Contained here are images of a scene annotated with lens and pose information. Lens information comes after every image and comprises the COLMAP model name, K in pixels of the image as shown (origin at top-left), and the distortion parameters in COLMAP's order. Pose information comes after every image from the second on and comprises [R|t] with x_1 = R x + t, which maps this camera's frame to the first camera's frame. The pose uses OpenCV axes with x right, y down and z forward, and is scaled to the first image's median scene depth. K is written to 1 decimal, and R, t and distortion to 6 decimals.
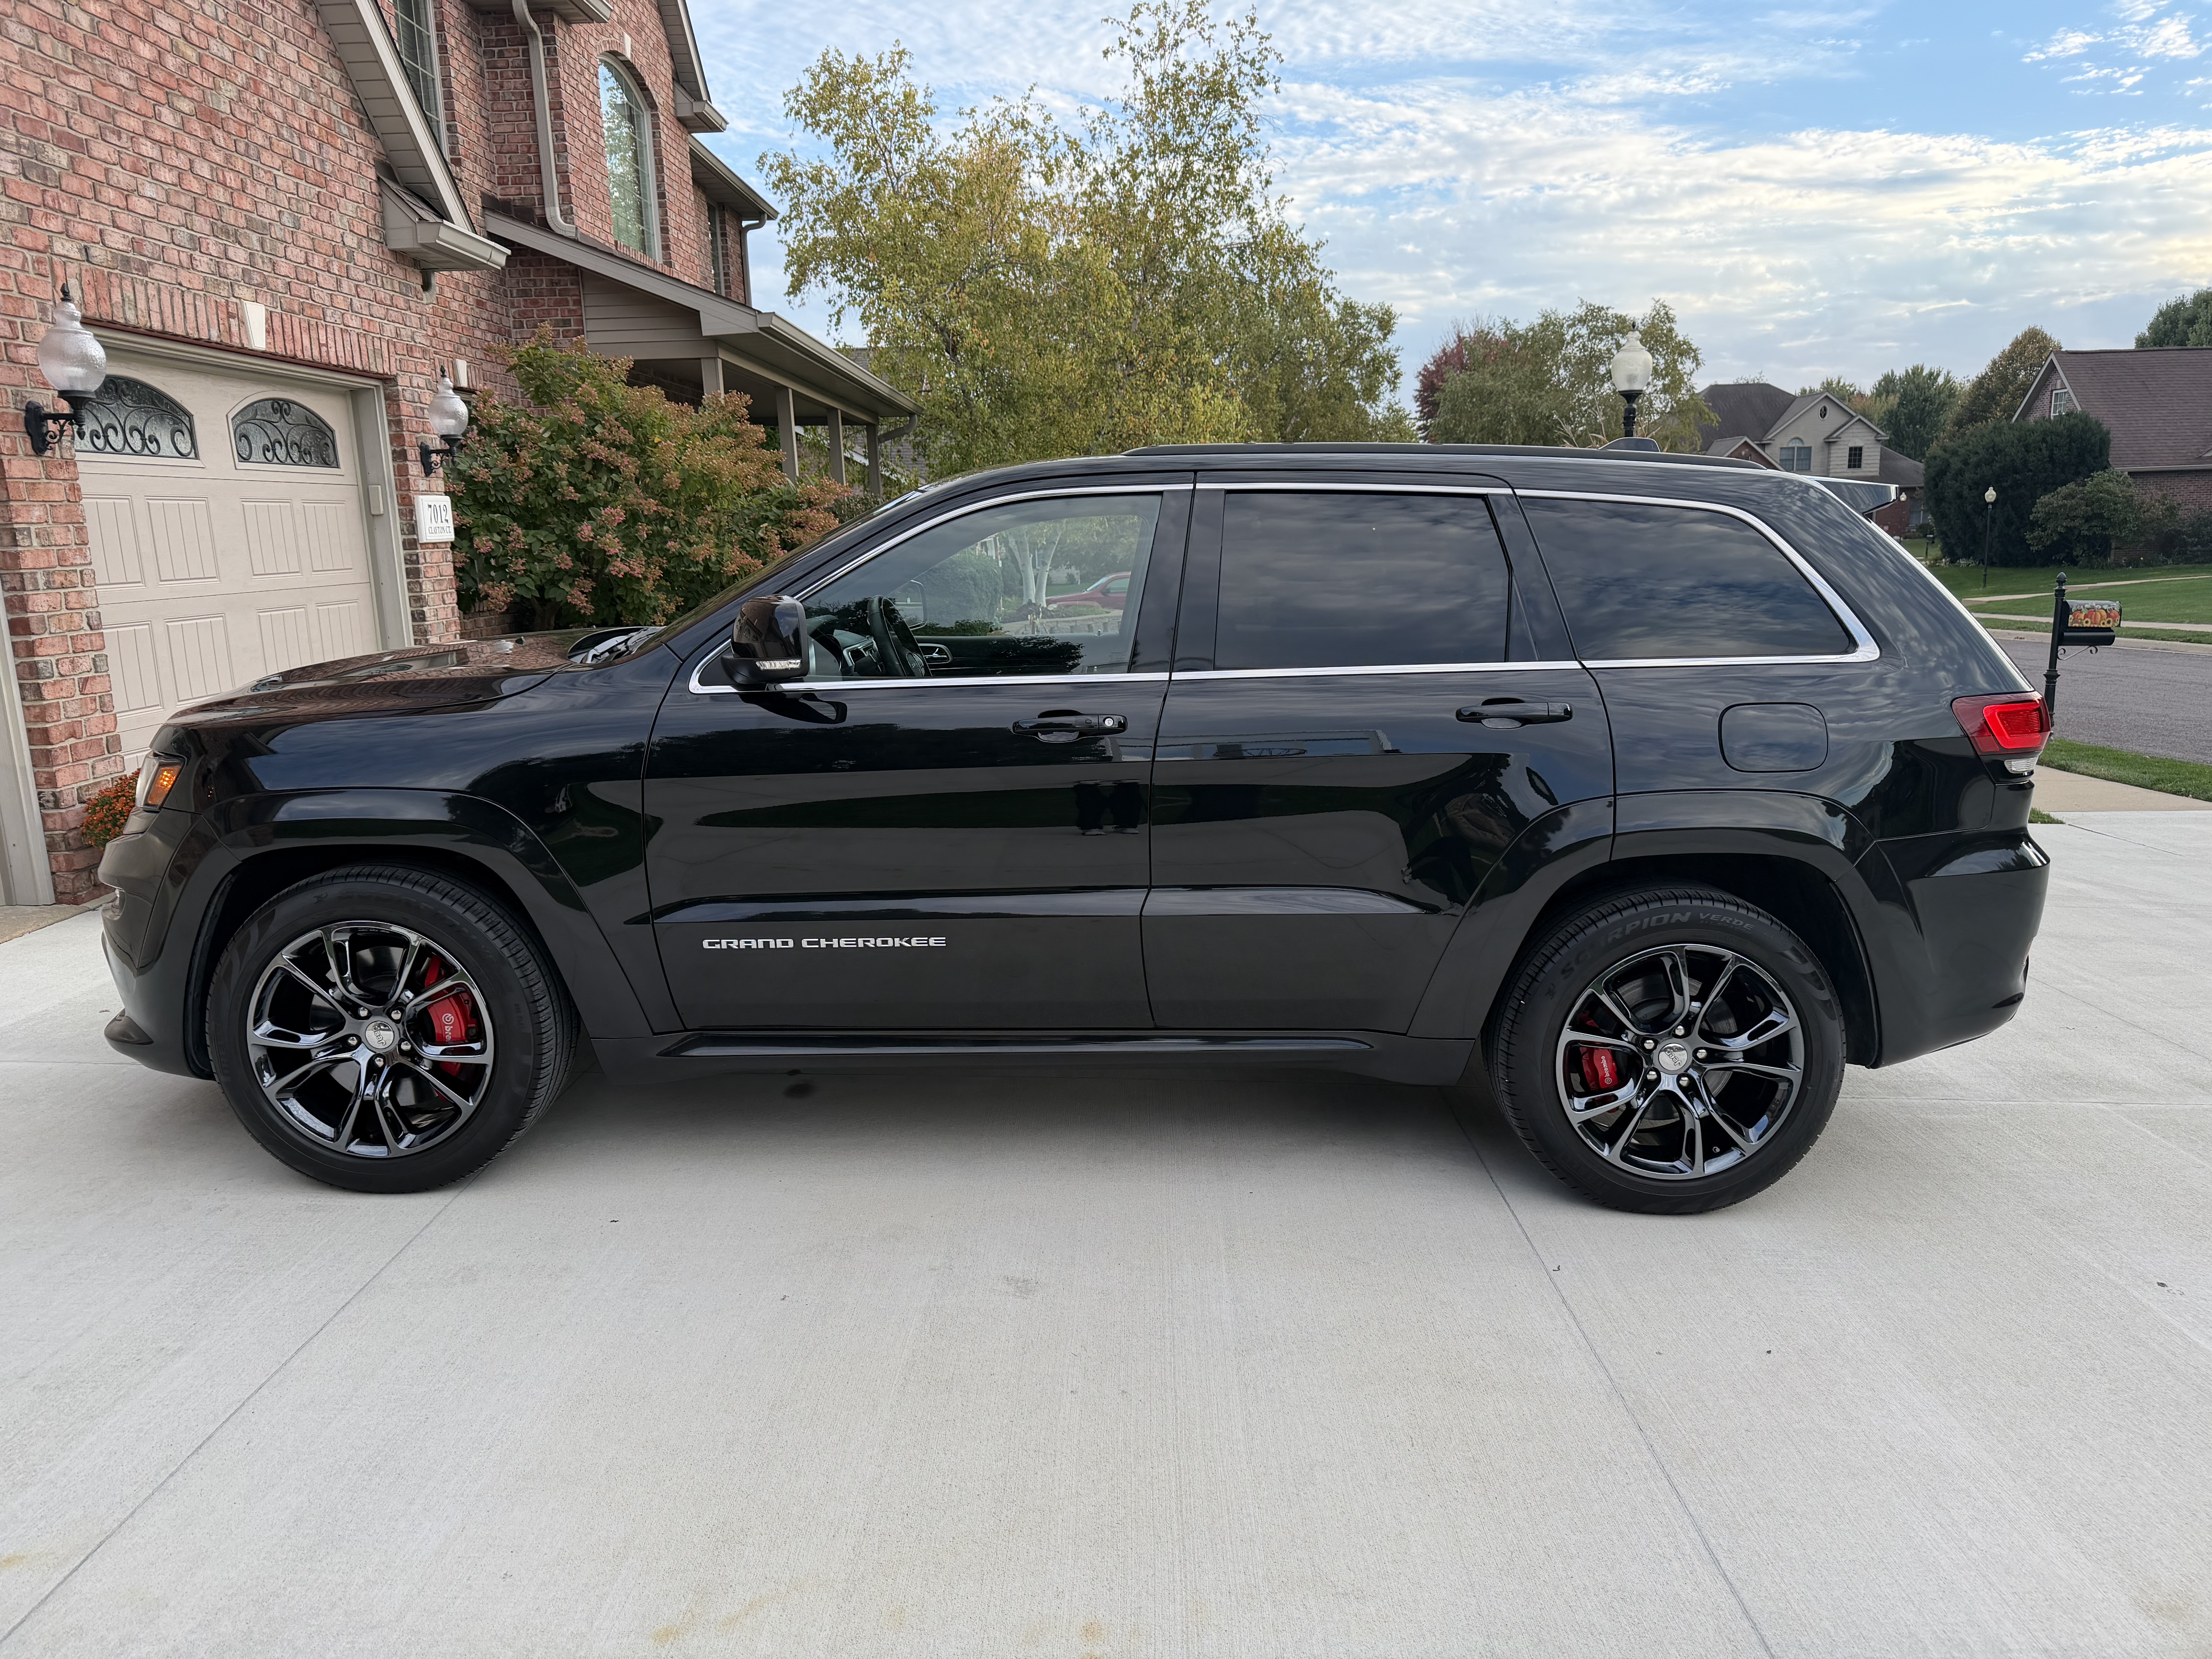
lens RADIAL K [[1536.8, 0, 1118.1], [0, 1536.8, 821.7], [0, 0, 1]] dist [0.028747, -0.032021]
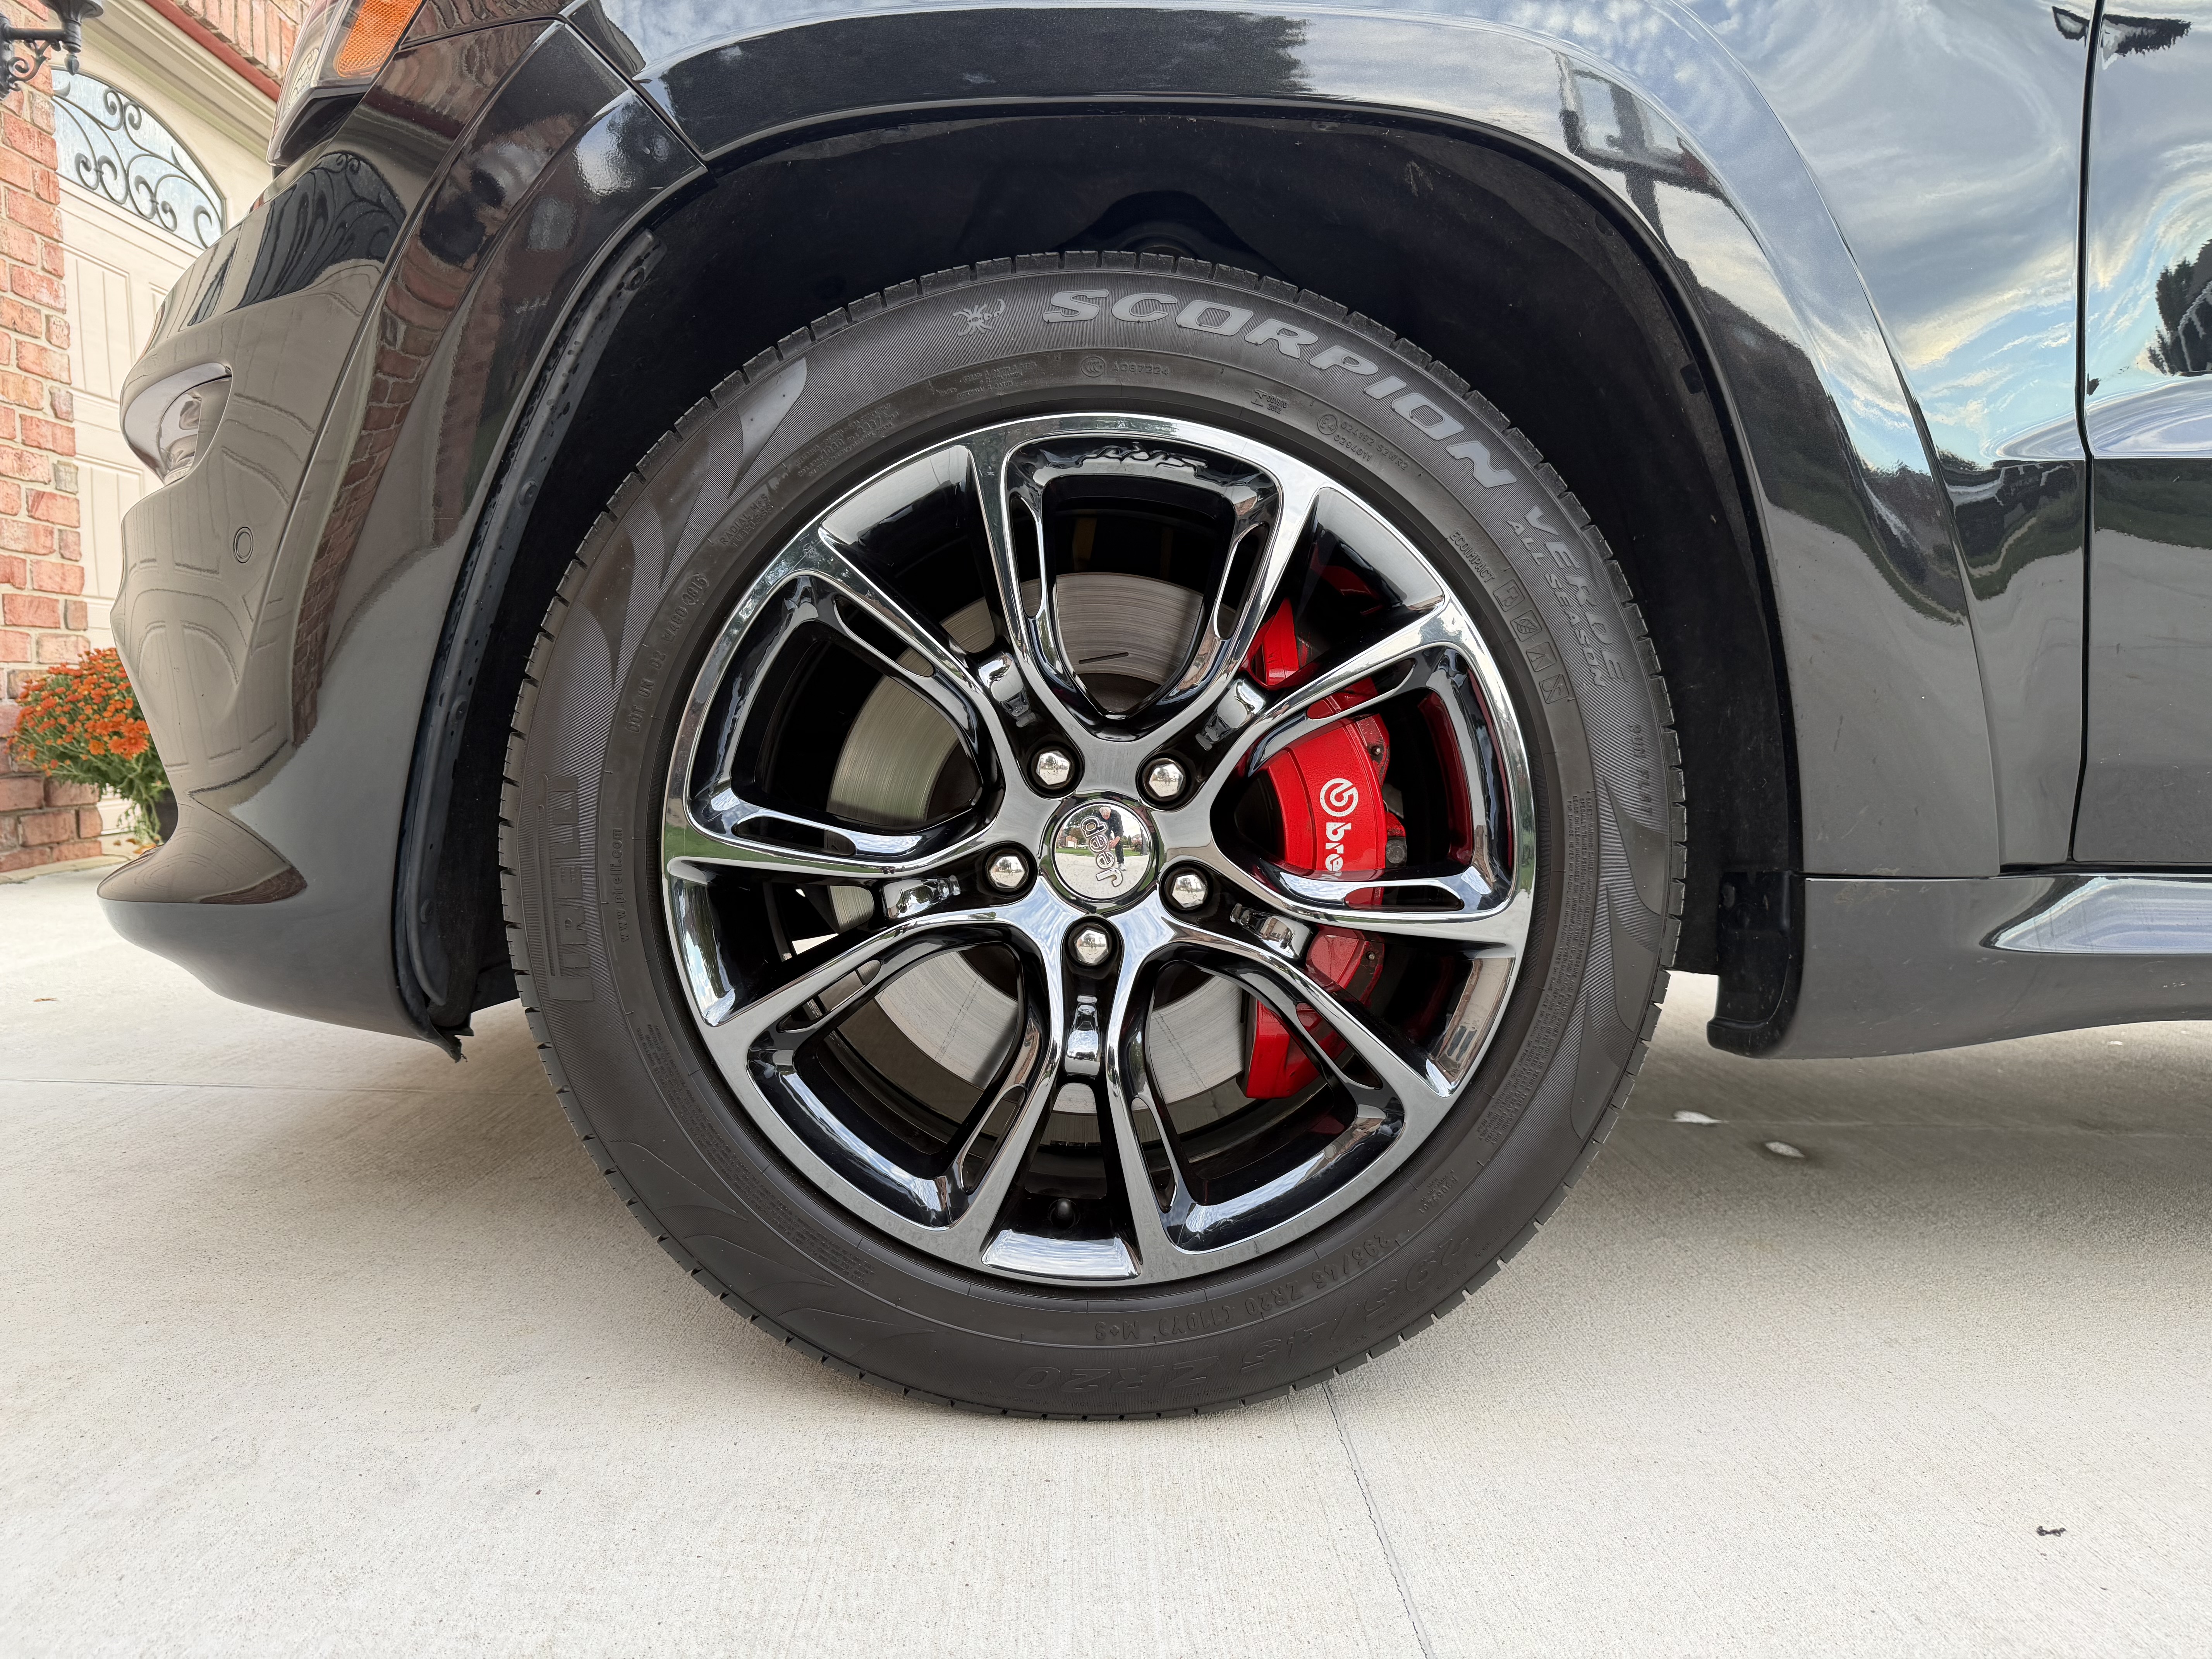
lens RADIAL K [[1536.8, 0, 1107.7], [0, 1536.8, 839.6], [0, 0, 1]] dist [0.028747, -0.032021]
pose [[0.998984, 0.015131, 0.042444, -0.154895], [-0.010154, 0.993301, -0.115111, 0.053512], [-0.043902, 0.114563, 0.992445, 0.225325]]
